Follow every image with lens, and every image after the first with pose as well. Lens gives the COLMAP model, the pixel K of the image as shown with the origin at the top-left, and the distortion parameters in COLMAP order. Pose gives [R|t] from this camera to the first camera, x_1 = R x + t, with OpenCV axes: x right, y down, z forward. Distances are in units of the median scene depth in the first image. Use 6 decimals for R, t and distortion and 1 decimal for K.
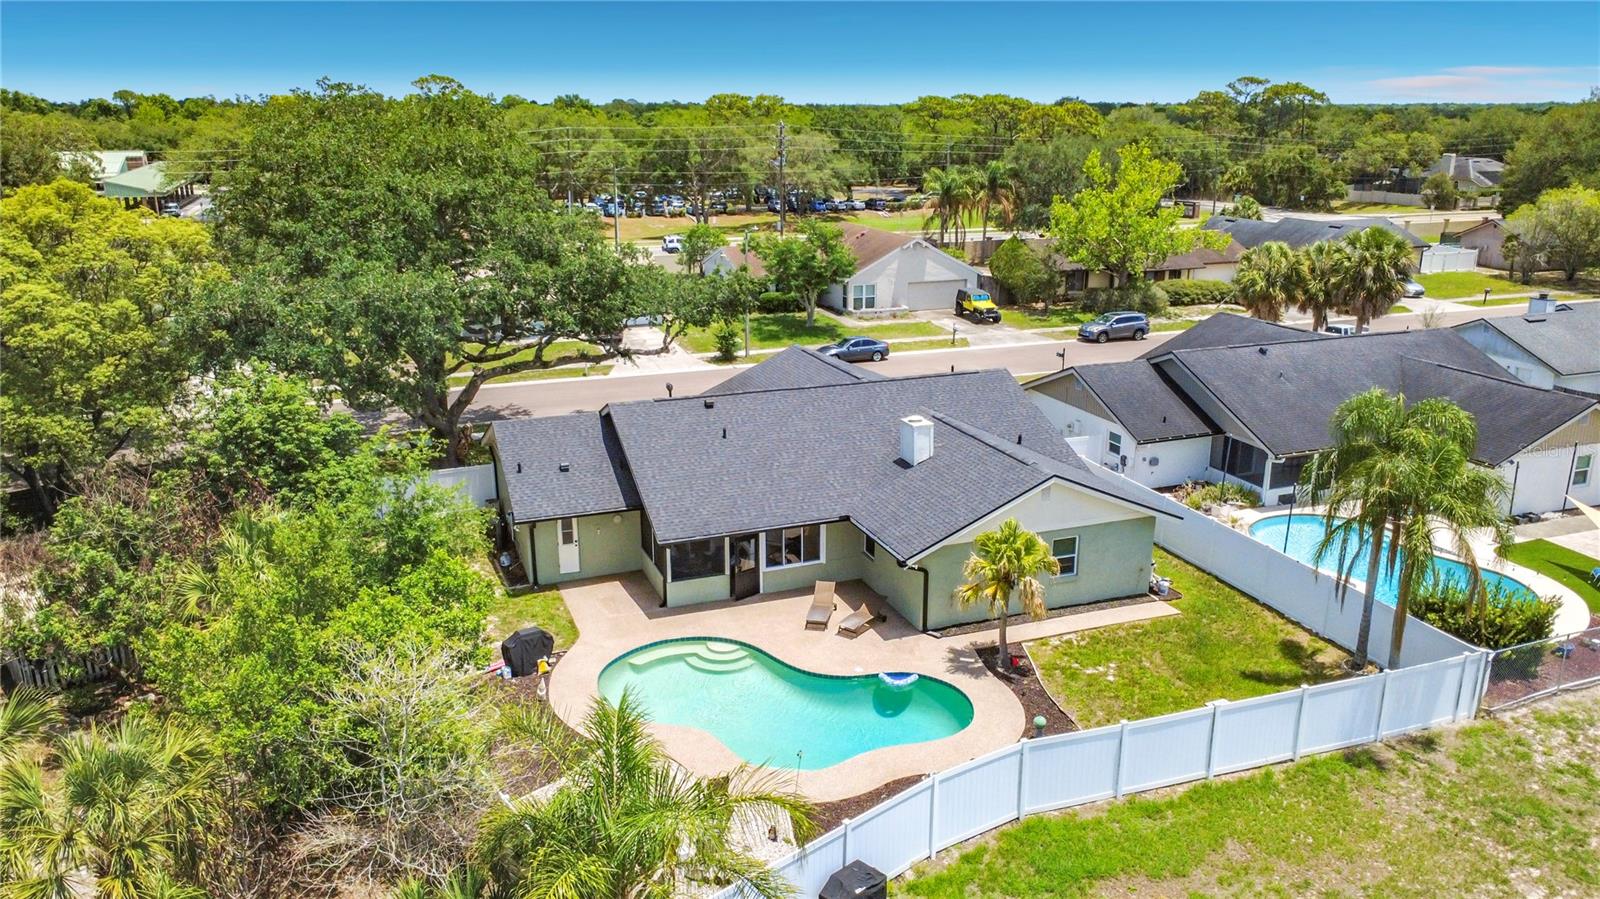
lens RADIAL K [[1164.8, 0, 800.0], [0, 1164.8, 449.5], [0, 0, 1]] dist [0.006198, 0.000934]
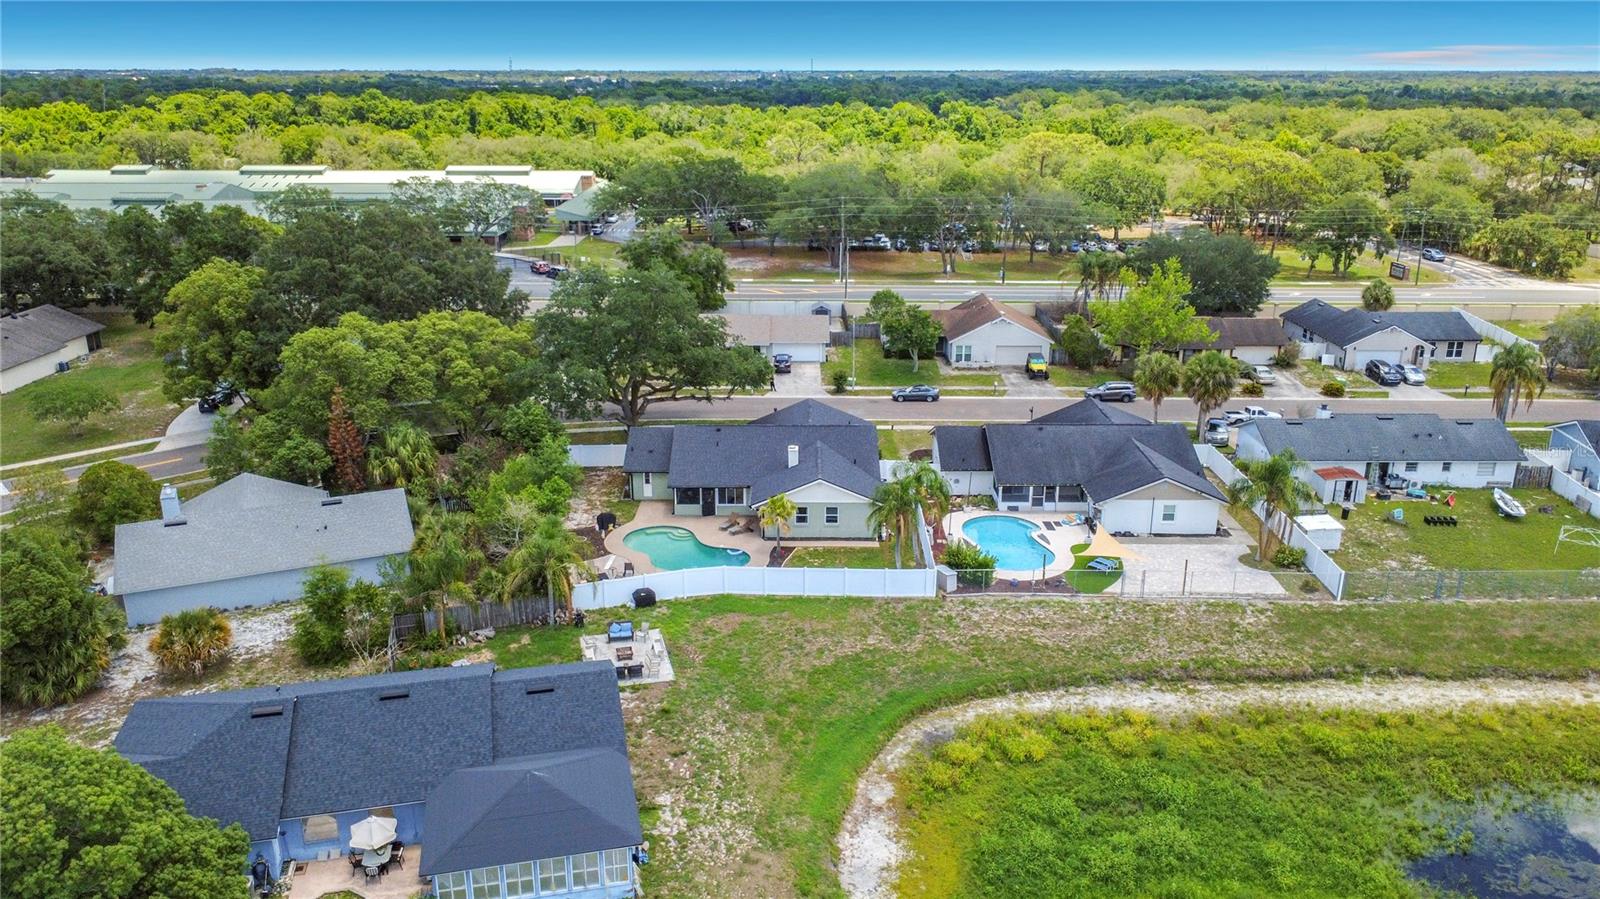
lens RADIAL K [[1164.8, 0, 800.0], [0, 1164.8, 449.5], [0, 0, 1]] dist [0.006198, 0.000934]
pose [[0.933166, 0.111566, -0.341693, 0.803724], [-0.102782, 0.993741, 0.043767, -0.110565], [0.344437, -0.005722, 0.938792, -0.995282]]
